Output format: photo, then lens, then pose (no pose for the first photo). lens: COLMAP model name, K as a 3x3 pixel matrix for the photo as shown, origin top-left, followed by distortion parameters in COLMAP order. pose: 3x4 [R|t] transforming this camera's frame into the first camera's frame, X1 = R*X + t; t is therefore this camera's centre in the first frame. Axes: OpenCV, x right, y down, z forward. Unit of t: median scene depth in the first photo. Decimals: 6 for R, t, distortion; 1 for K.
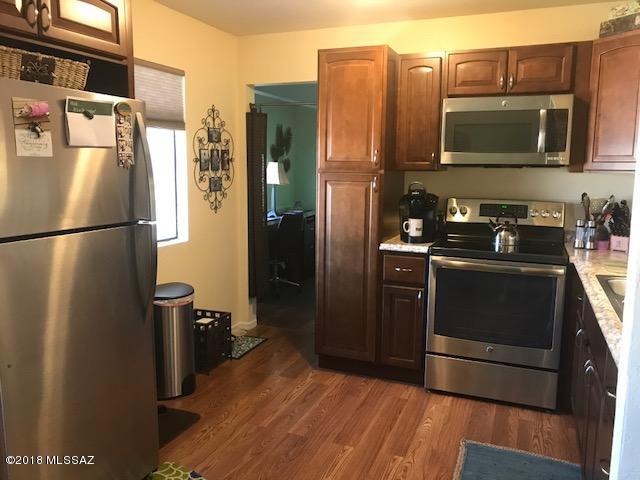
lens RADIAL K [[527.4, 0, 320.6], [0, 527.4, 239.4], [0, 0, 1]] dist [0.018689, -0.013778]
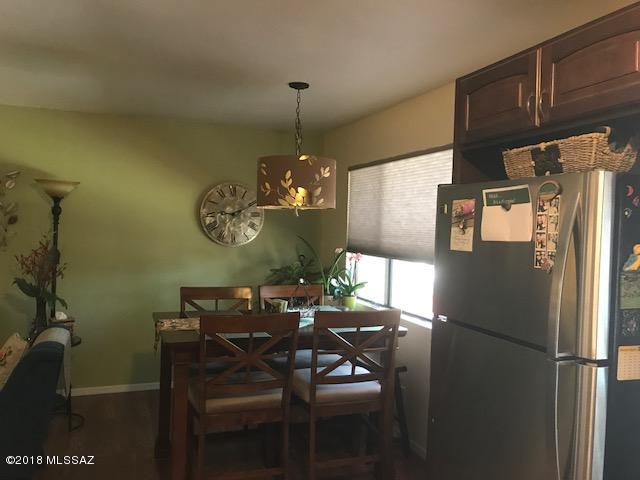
lens RADIAL K [[527.4, 0, 320.0], [0, 527.4, 240.7], [0, 0, 1]] dist [0.018689, -0.013778]
pose [[-0.729222, -0.015368, -0.684105, 0.385433], [-0.132837, 0.983908, 0.119496, -0.246934], [0.671260, 0.178014, -0.719529, 1.458445]]
